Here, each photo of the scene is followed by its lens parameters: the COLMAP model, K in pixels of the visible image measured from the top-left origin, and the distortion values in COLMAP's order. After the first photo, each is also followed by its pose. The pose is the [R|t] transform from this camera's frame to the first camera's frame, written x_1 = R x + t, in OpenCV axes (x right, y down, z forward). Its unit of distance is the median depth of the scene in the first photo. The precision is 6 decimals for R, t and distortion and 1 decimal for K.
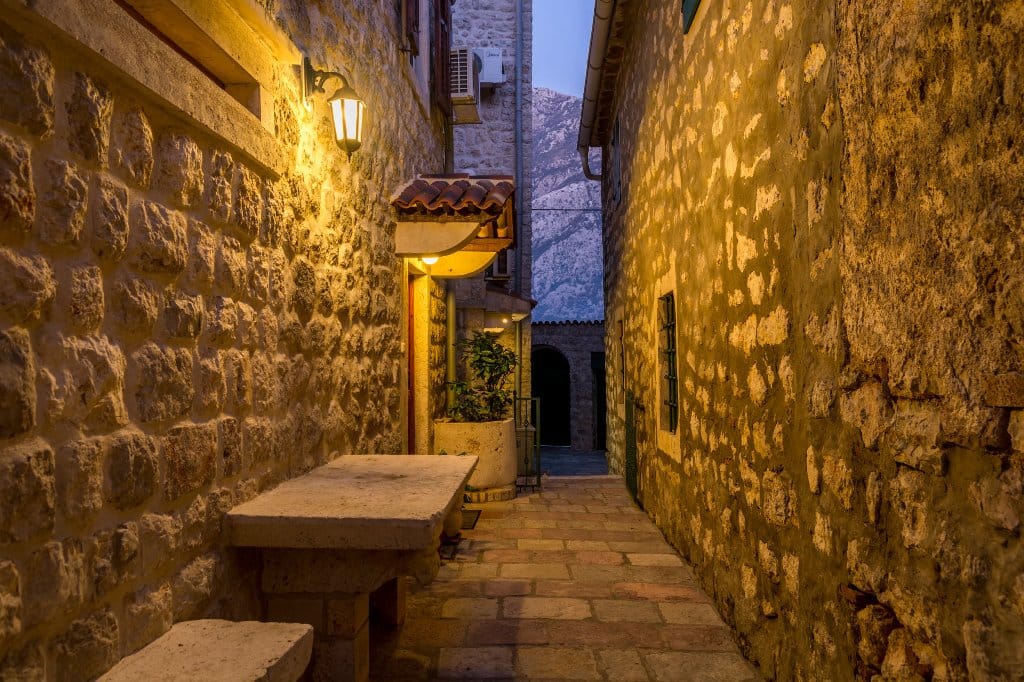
lens RADIAL K [[750.7, 0, 527.2], [0, 750.7, 349.6], [0, 0, 1]] dist [0.007784, 0.008711]
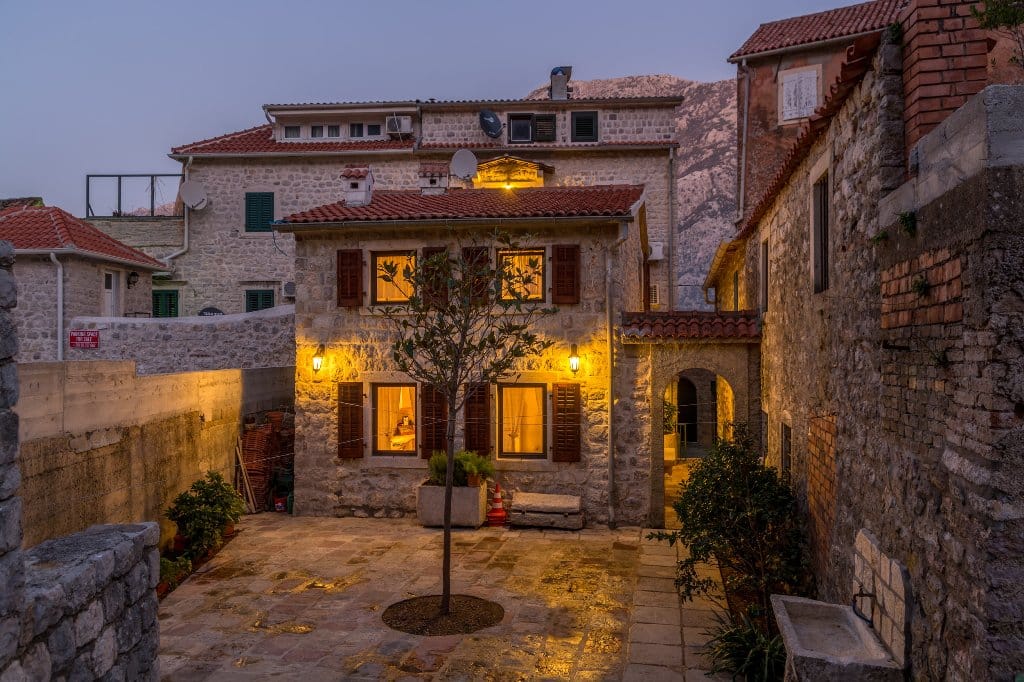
lens RADIAL K [[793.0, 0, 529.7], [0, 793.0, 356.6], [0, 0, 1]] dist [0.013896, 0.004378]
pose [[0.989442, -0.004462, -0.144859, -0.045602], [0.008419, 0.999608, 0.026715, -0.092869], [0.144683, -0.027652, 0.989092, -0.654370]]
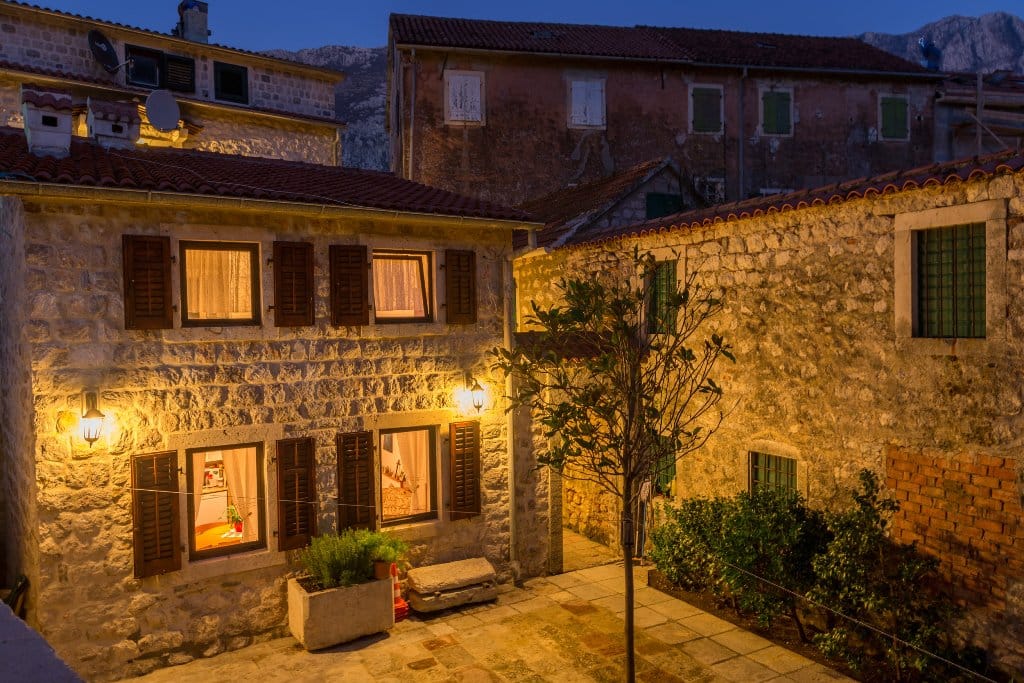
lens RADIAL K [[750.7, 0, 527.2], [0, 750.7, 350.1], [0, 0, 1]] dist [0.007784, 0.008711]
pose [[0.829669, -0.036001, 0.557093, -0.357300], [0.004098, 0.998284, 0.058410, -0.130808], [-0.558240, -0.046178, 0.828393, -0.437041]]
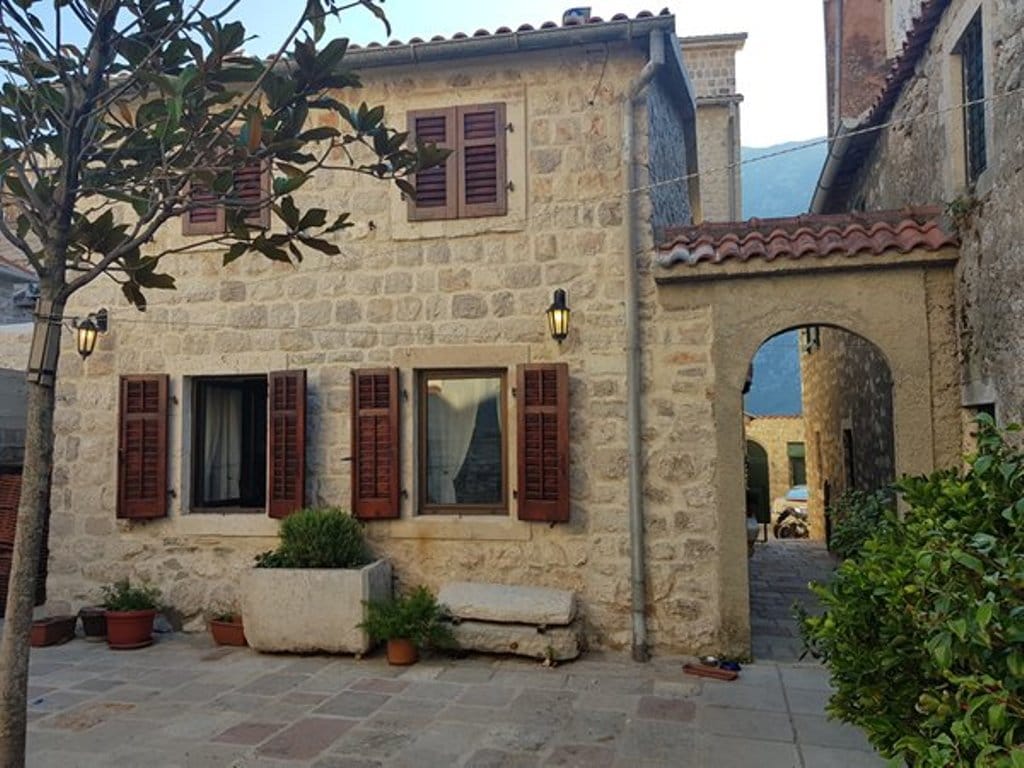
lens RADIAL K [[833.8, 0, 504.2], [0, 833.8, 397.3], [0, 0, 1]] dist [0.132049, -0.212230]
pose [[0.975590, -0.023470, -0.218342, -0.050967], [0.015038, 0.999078, -0.040200, -0.024657], [0.219085, 0.035935, 0.975044, -0.344213]]
